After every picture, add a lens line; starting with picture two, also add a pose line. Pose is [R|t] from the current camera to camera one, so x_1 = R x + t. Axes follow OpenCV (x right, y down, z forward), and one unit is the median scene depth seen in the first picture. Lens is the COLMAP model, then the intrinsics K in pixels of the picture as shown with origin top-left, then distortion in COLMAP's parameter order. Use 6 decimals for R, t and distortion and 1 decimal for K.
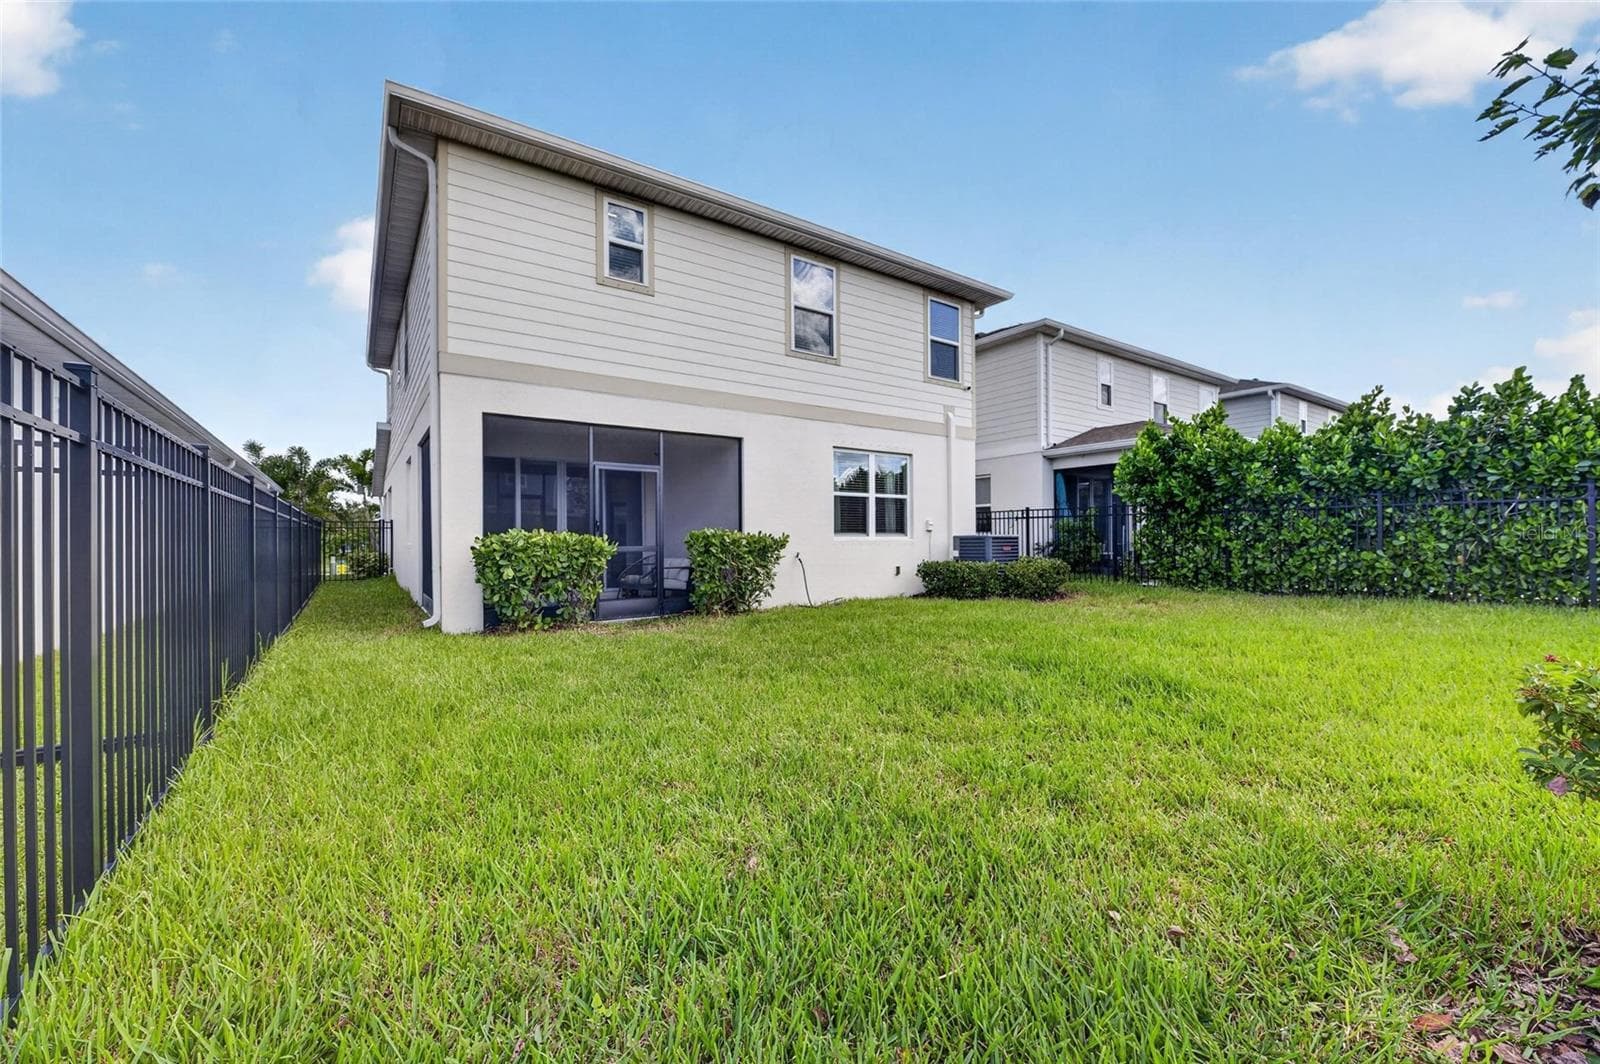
lens RADIAL K [[646.6, 0, 809.5], [0, 646.6, 536.8], [0, 0, 1]] dist [-0.002311, 0.000096]
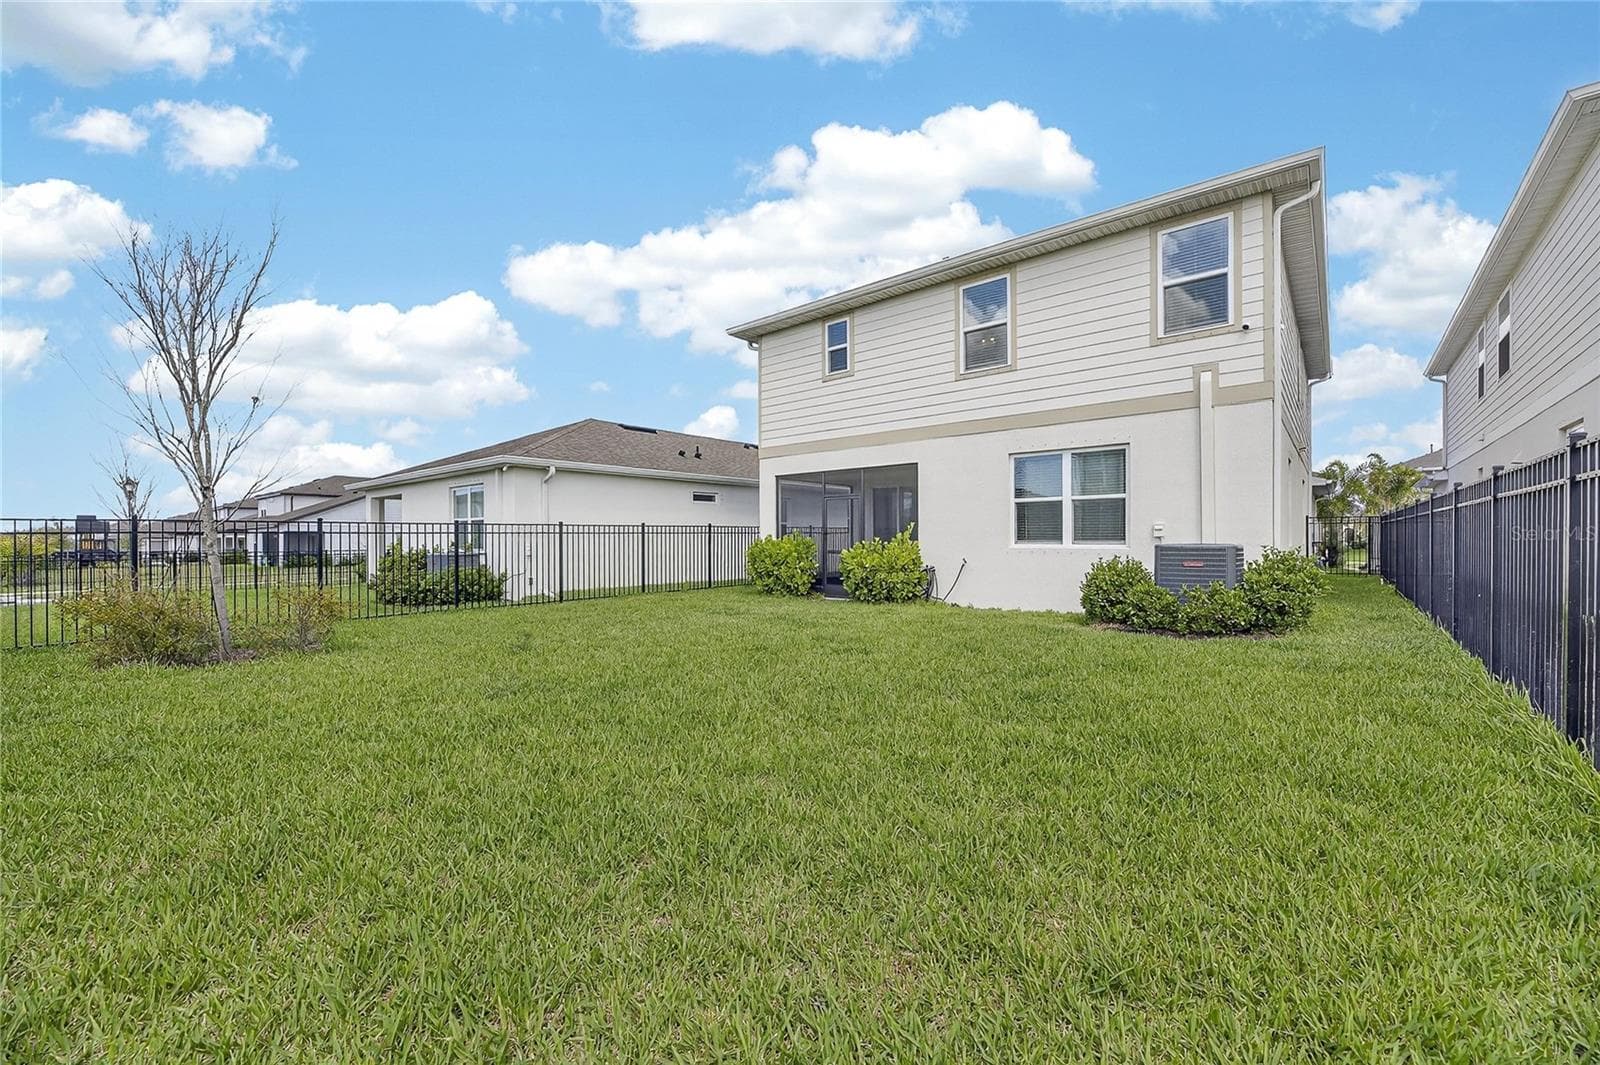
lens RADIAL K [[646.6, 0, 802.9], [0, 646.6, 537.5], [0, 0, 1]] dist [-0.002311, 0.000096]
pose [[0.251653, -0.000150, -0.967818, 0.874498], [0.007335, 0.999972, 0.001752, -0.014469], [0.967790, -0.007540, 0.251647, 0.418827]]
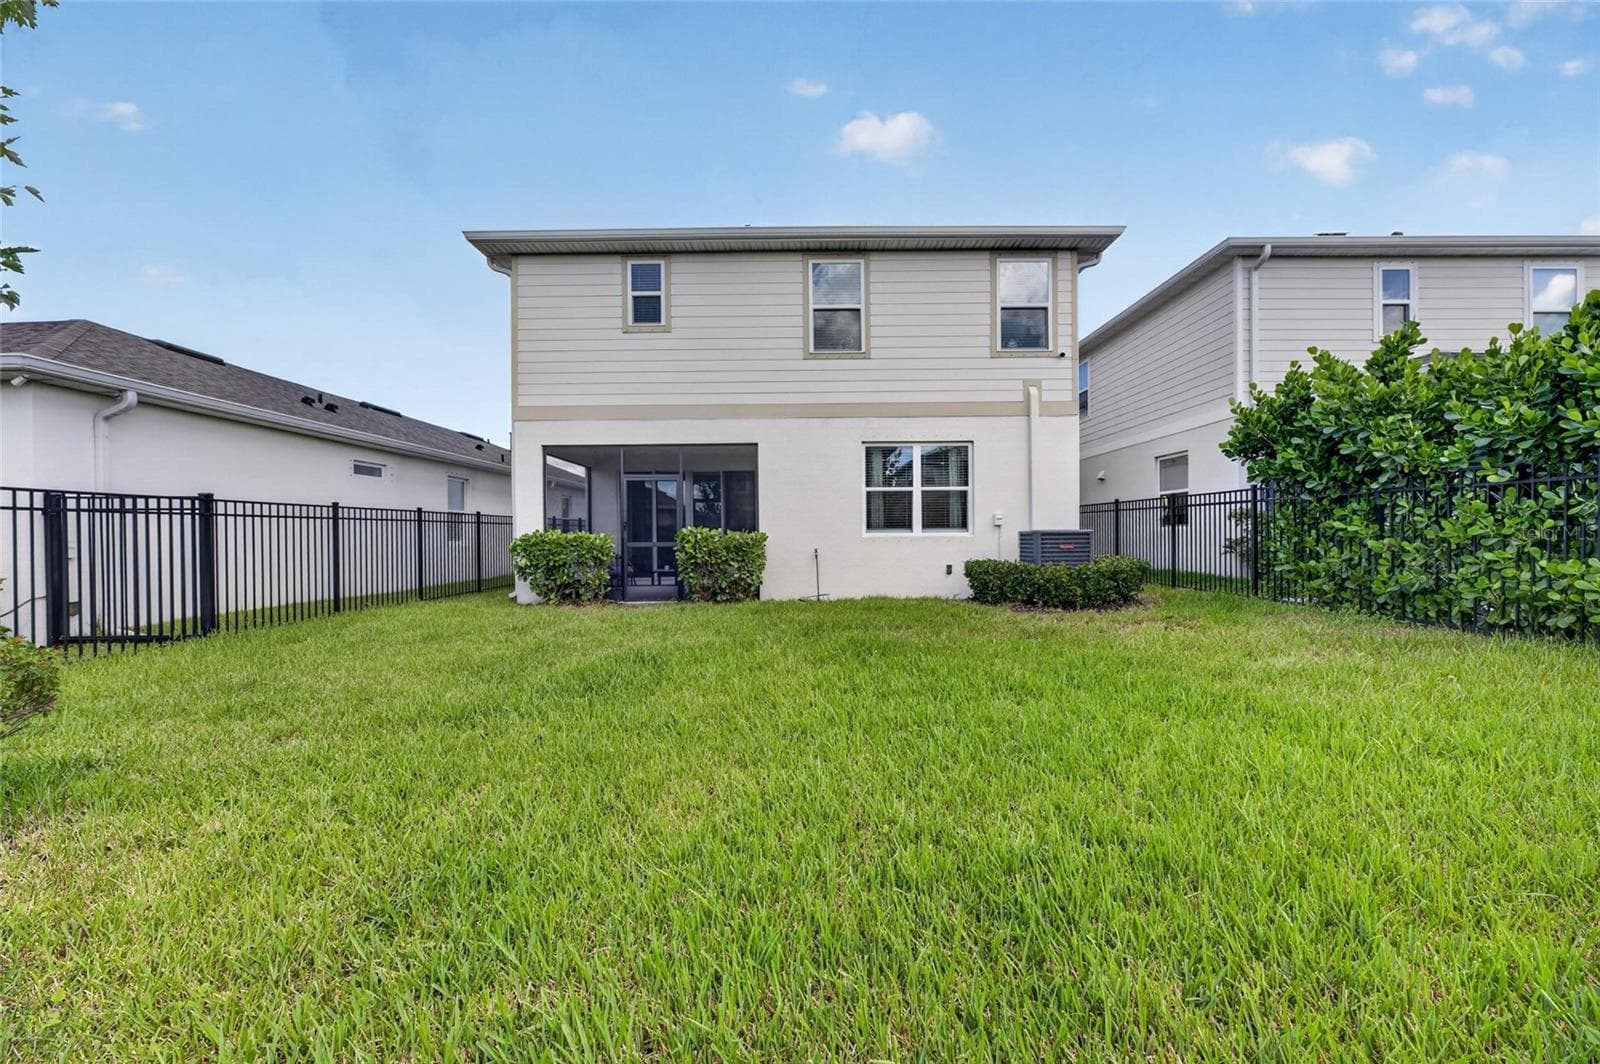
lens RADIAL K [[646.6, 0, 802.9], [0, 646.6, 535.6], [0, 0, 1]] dist [-0.002311, 0.000096]
pose [[0.814558, 0.000076, -0.580083, 0.509520], [0.006626, 0.999934, 0.009435, -0.005966], [0.580045, -0.011530, 0.814503, 0.133041]]
